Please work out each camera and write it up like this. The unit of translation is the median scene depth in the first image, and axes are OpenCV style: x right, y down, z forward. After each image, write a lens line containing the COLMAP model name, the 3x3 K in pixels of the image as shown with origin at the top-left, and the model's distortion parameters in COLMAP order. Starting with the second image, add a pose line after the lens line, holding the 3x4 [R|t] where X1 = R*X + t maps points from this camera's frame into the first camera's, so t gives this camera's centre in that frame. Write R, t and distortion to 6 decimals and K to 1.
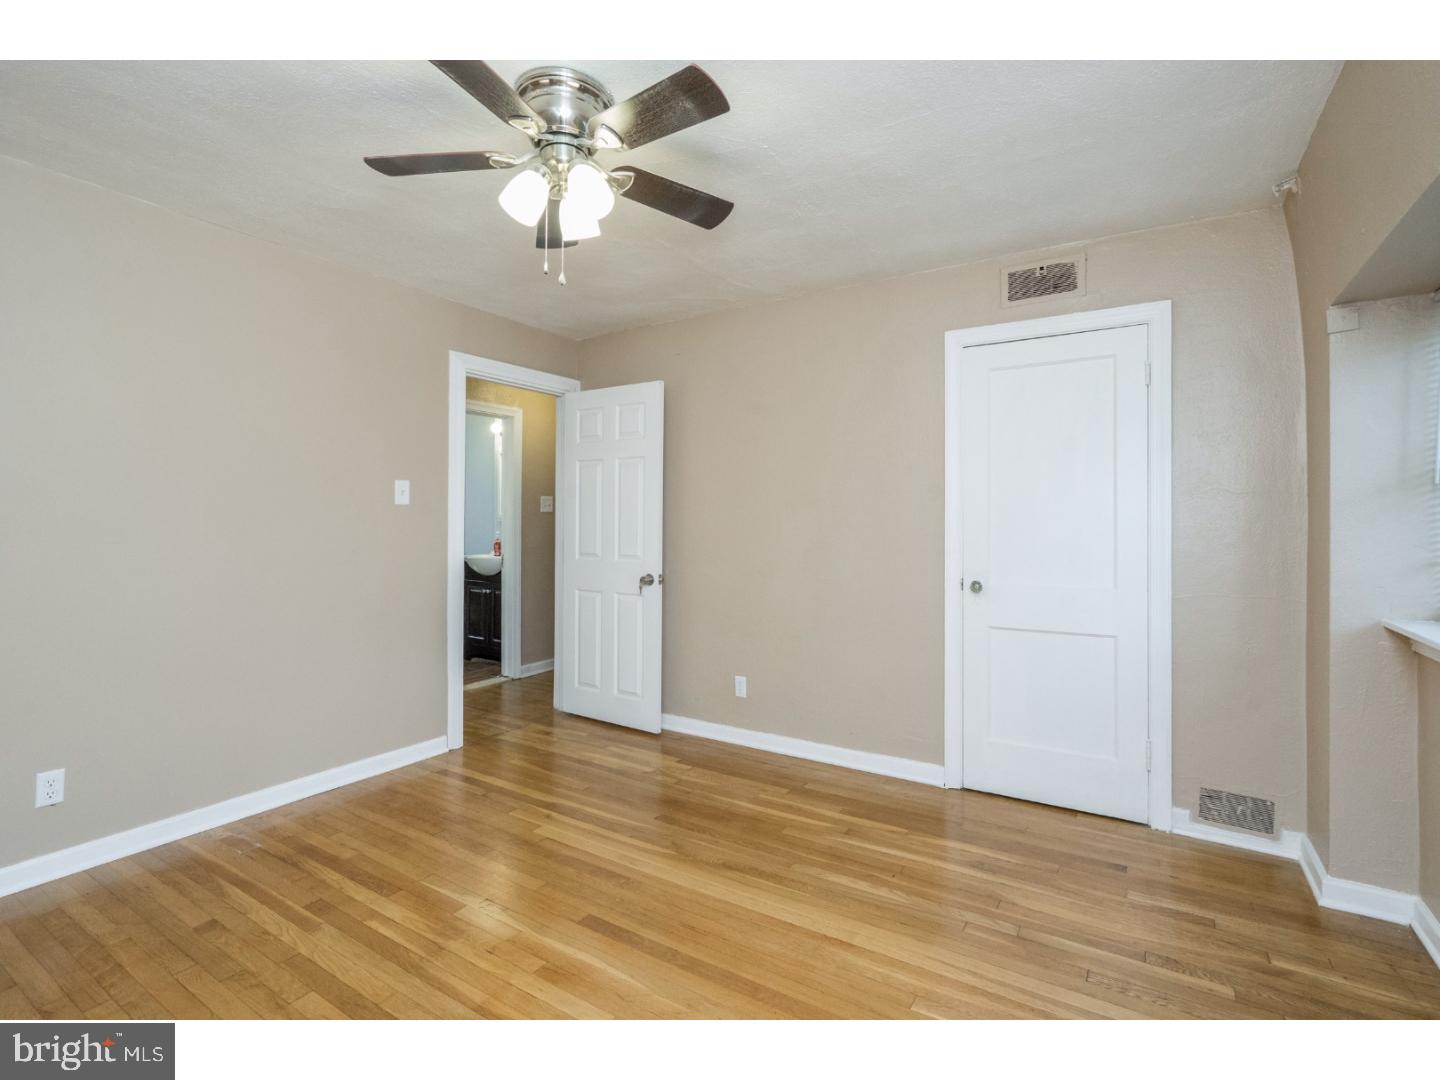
lens RADIAL K [[676.7, 0, 728.5], [0, 676.7, 522.4], [0, 0, 1]] dist [-0.005646, -0.000196]
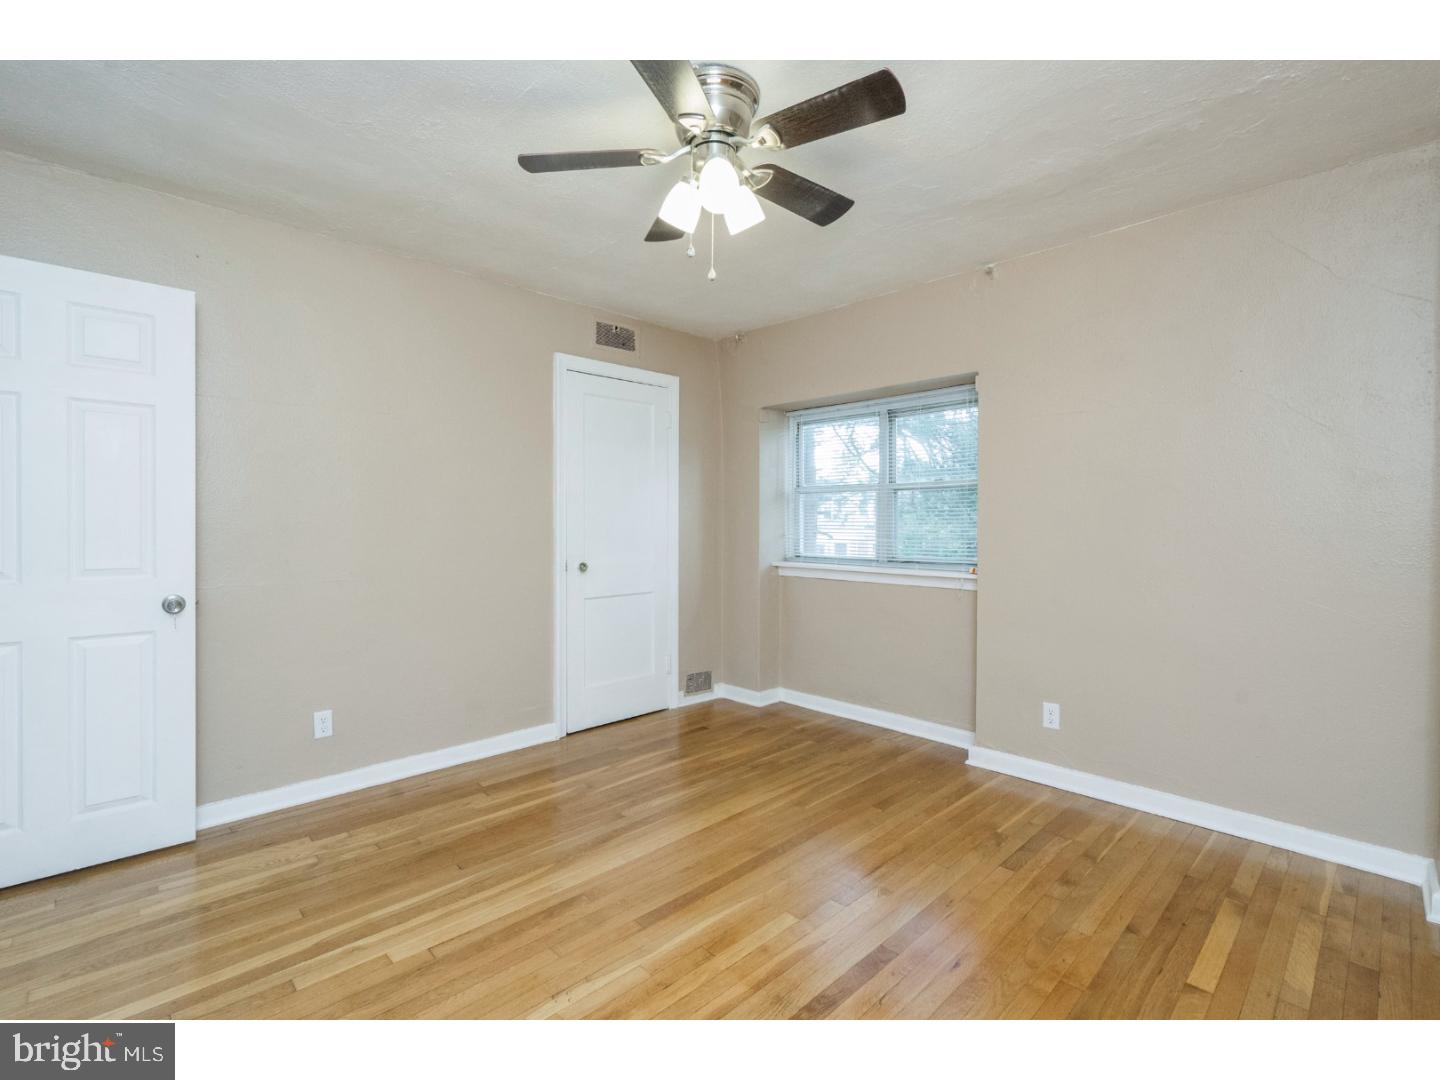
lens RADIAL K [[663.2, 0, 721.9], [0, 663.2, 537.6], [0, 0, 1]] dist [-0.001088, 0.000210]
pose [[0.239250, -0.028035, 0.970553, -0.834255], [-0.002468, 0.999562, 0.029482, 0.003993], [-0.970955, -0.009449, 0.239076, 0.506772]]
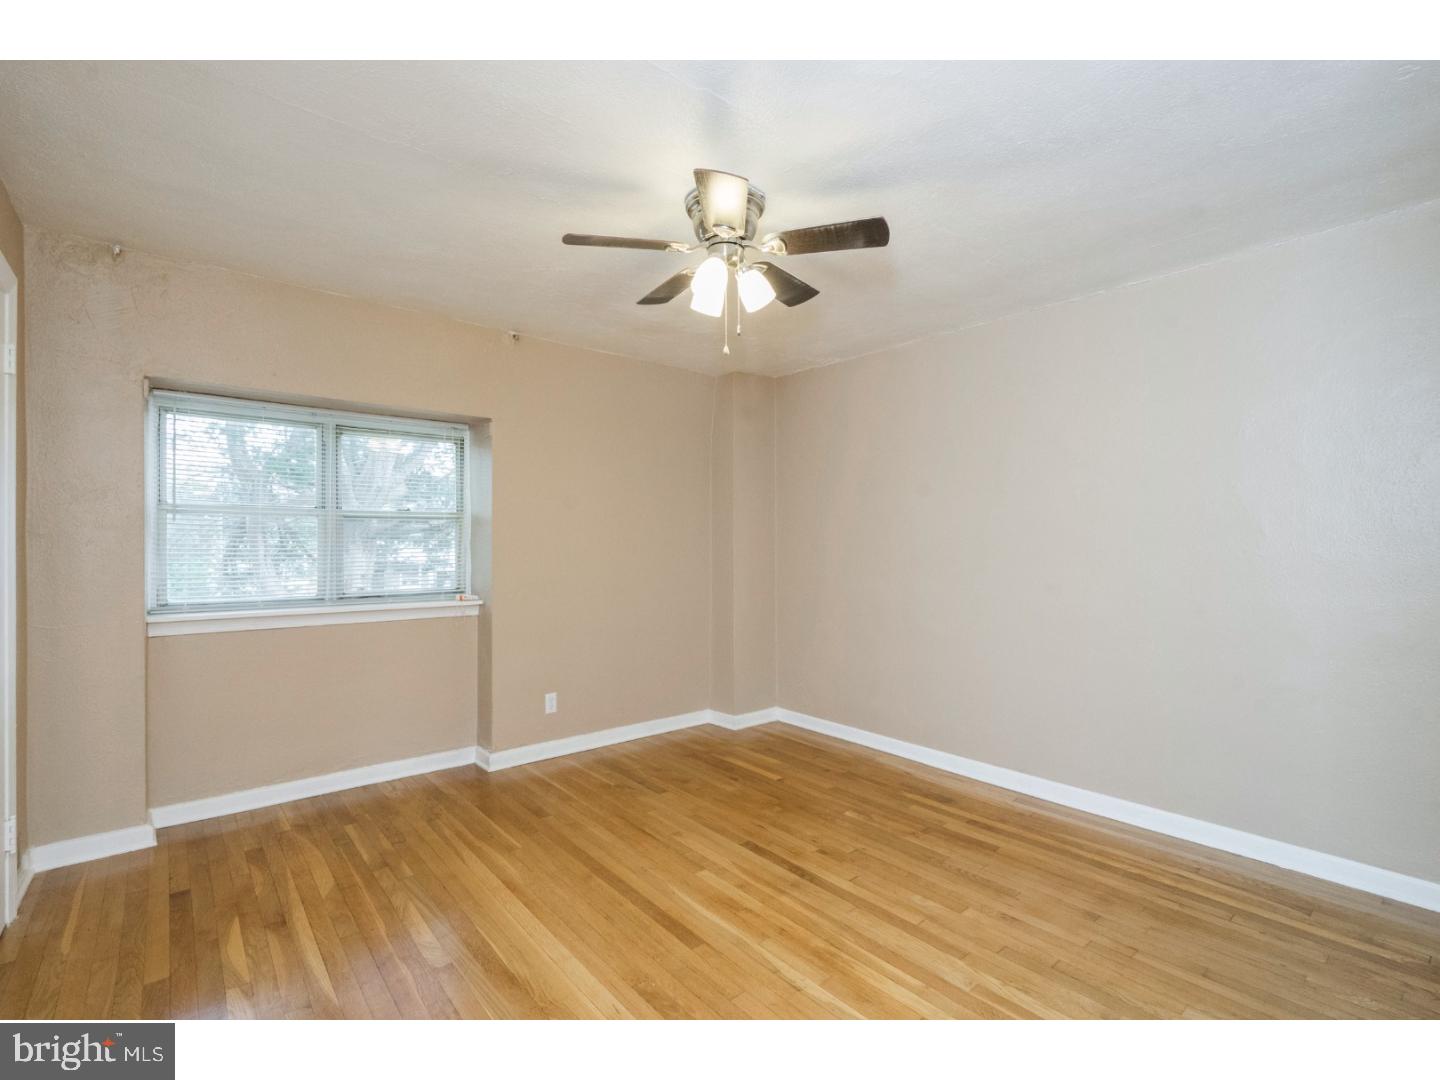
lens RADIAL K [[656.7, 0, 716.3], [0, 656.7, 552.0], [0, 0, 1]] dist [0.000991, 0.000547]
pose [[-0.948406, -0.004920, 0.317021, -0.416128], [-0.003727, 0.999984, 0.004370, 0.000993], [-0.317037, 0.002964, -0.948408, 1.459566]]
